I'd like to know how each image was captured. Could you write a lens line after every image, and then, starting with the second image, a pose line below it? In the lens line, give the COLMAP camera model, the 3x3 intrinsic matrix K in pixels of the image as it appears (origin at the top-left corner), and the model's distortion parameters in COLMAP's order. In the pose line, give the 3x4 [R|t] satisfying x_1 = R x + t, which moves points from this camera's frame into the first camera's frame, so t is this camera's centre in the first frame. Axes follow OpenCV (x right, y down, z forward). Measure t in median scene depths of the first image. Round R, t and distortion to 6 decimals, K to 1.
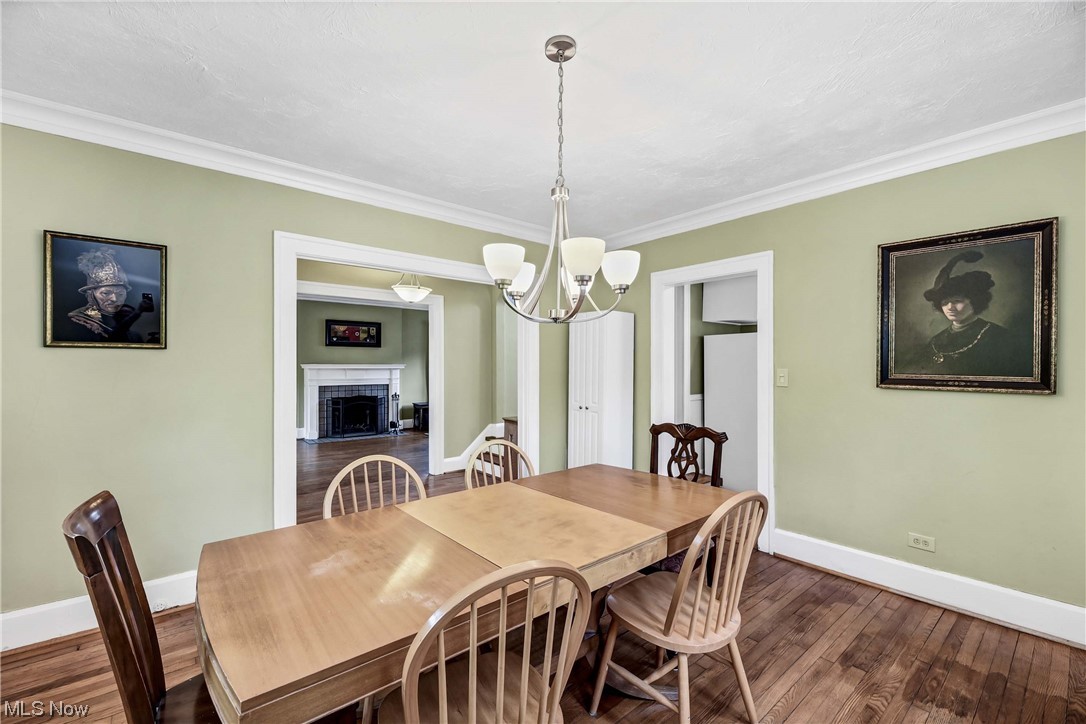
lens RADIAL K [[456.1, 0, 541.1], [0, 456.1, 364.1], [0, 0, 1]] dist [-0.002228, -0.000514]
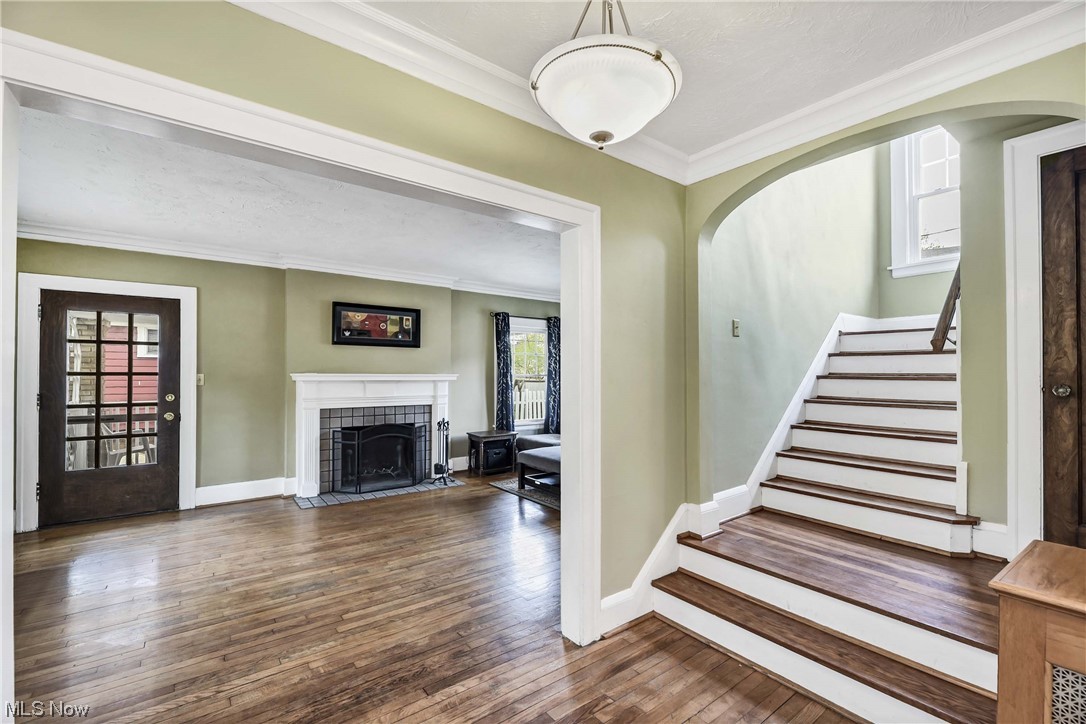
lens RADIAL K [[456.1, 0, 571.6], [0, 456.1, 372.2], [0, 0, 1]] dist [-0.002228, -0.000514]
pose [[0.999833, 0.001079, 0.018236, -0.151378], [-0.000964, 0.999979, -0.006353, 0.002123], [-0.018242, 0.006334, 0.999814, 0.358374]]
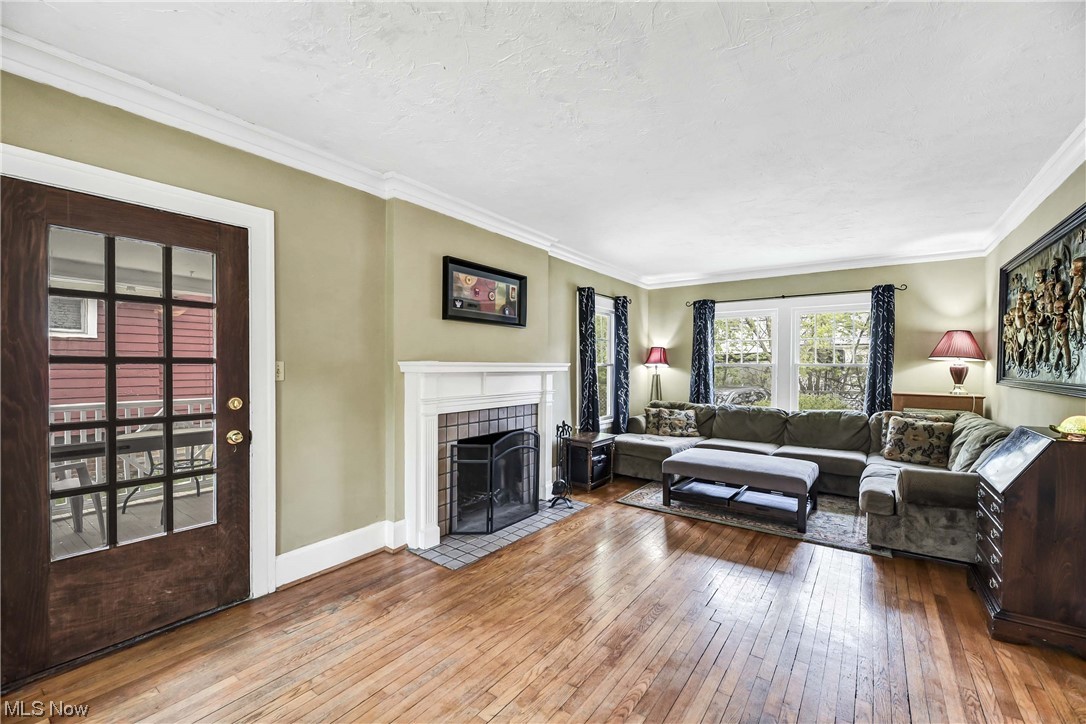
lens RADIAL K [[456.1, 0, 561.5], [0, 456.1, 370.0], [0, 0, 1]] dist [-0.002228, -0.000514]
pose [[0.959416, -0.000510, 0.281995, -0.464058], [-0.002434, 0.999946, 0.010092, 0.003497], [-0.281985, -0.010369, 0.959363, 0.537642]]
